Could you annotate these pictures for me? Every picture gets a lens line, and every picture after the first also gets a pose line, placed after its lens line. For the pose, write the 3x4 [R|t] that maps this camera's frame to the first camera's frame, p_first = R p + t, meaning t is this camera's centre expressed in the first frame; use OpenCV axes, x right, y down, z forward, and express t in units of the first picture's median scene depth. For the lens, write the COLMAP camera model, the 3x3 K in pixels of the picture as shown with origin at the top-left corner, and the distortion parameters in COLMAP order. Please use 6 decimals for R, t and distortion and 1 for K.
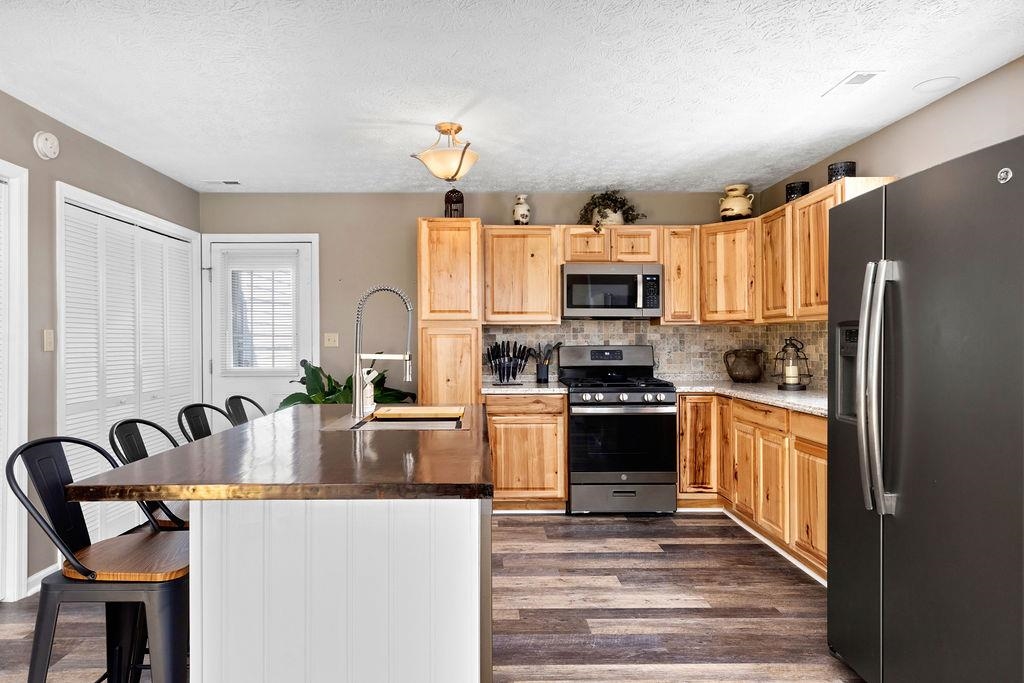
lens RADIAL K [[597.2, 0, 490.2], [0, 597.2, 327.0], [0, 0, 1]] dist [0.004846, 0.000180]
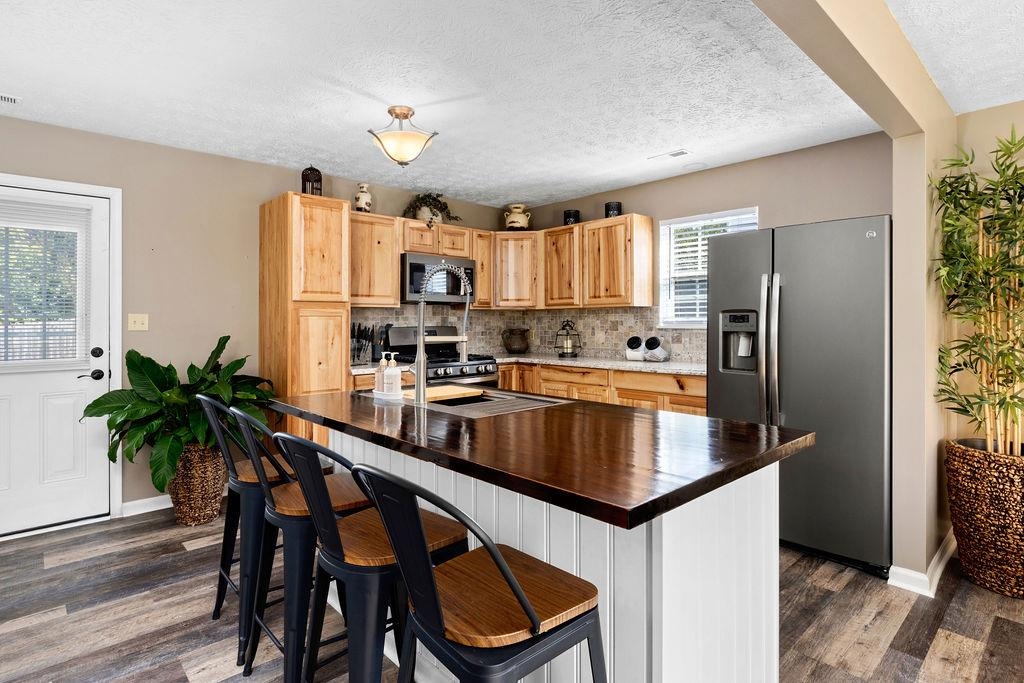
lens RADIAL K [[512.9, 0, 467.7], [0, 512.9, 319.0], [0, 0, 1]] dist [-0.002620, -0.000448]
pose [[0.775118, 0.002846, 0.631810, -0.397709], [-0.012854, 0.999854, 0.011265, 0.004523], [-0.631686, -0.016853, 0.775042, 0.193316]]
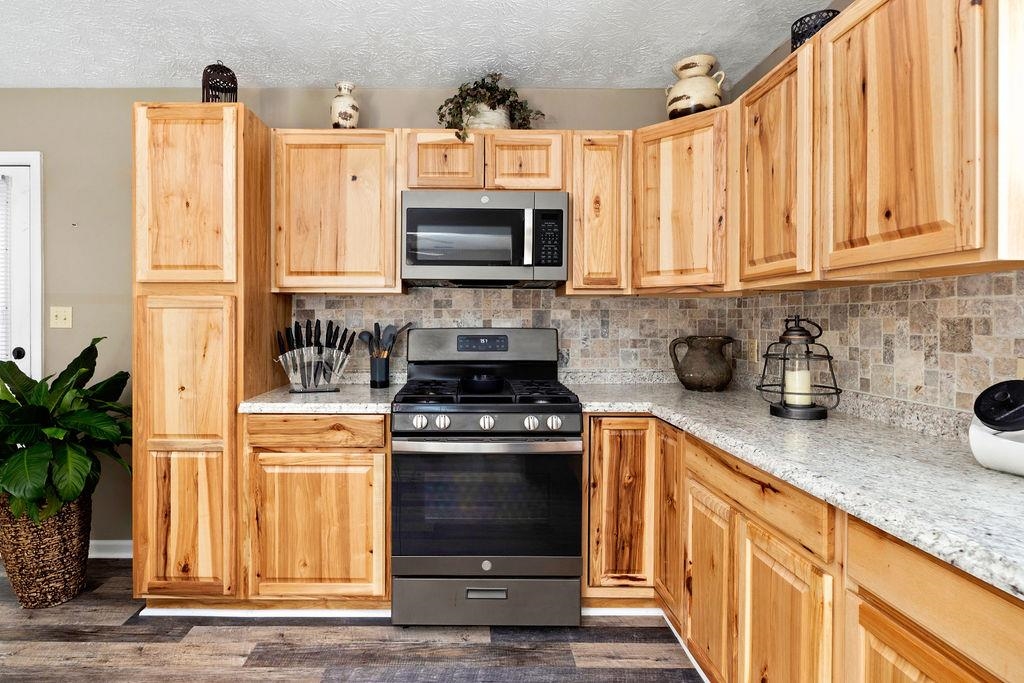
lens RADIAL K [[512.9, 0, 467.7], [0, 512.9, 319.0], [0, 0, 1]] dist [-0.002620, -0.000448]
pose [[0.999945, 0.005891, -0.008724, 0.197215], [-0.005713, 0.999777, 0.020335, 0.011523], [0.008842, -0.020284, 0.999755, 0.496629]]
